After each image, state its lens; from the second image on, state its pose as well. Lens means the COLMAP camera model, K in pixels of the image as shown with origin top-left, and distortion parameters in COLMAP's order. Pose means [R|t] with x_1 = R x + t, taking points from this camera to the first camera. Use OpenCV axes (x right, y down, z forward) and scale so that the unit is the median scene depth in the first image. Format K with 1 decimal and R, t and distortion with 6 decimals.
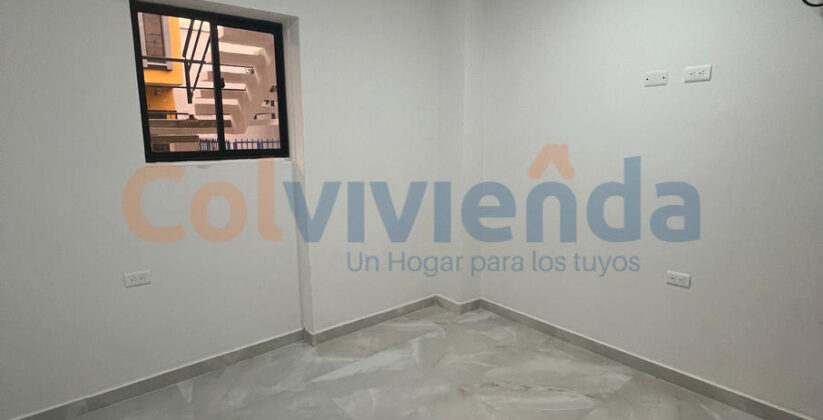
lens RADIAL K [[441.4, 0, 411.5], [0, 441.4, 210.0], [0, 0, 1]] dist [-0.000700, 0.000058]
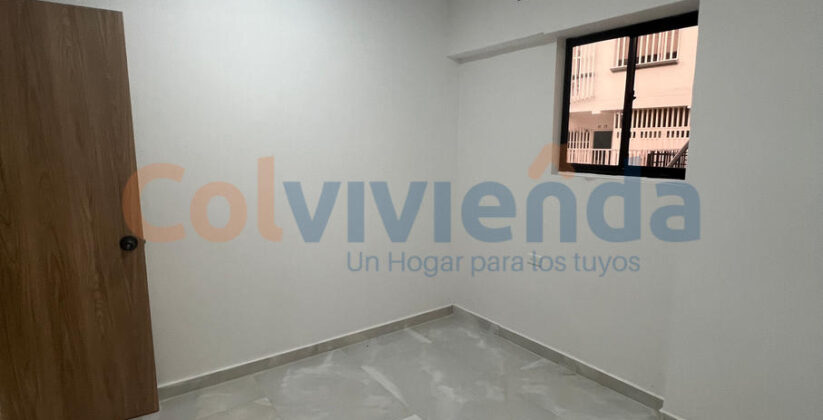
lens RADIAL K [[441.4, 0, 411.5], [0, 441.4, 210.0], [0, 0, 1]] dist [-0.000700, 0.000058]
pose [[-0.092322, 0.147356, -0.984765, 0.625097], [-0.182486, 0.969735, 0.162215, -0.121773], [0.978864, 0.194682, -0.062637, 0.671307]]
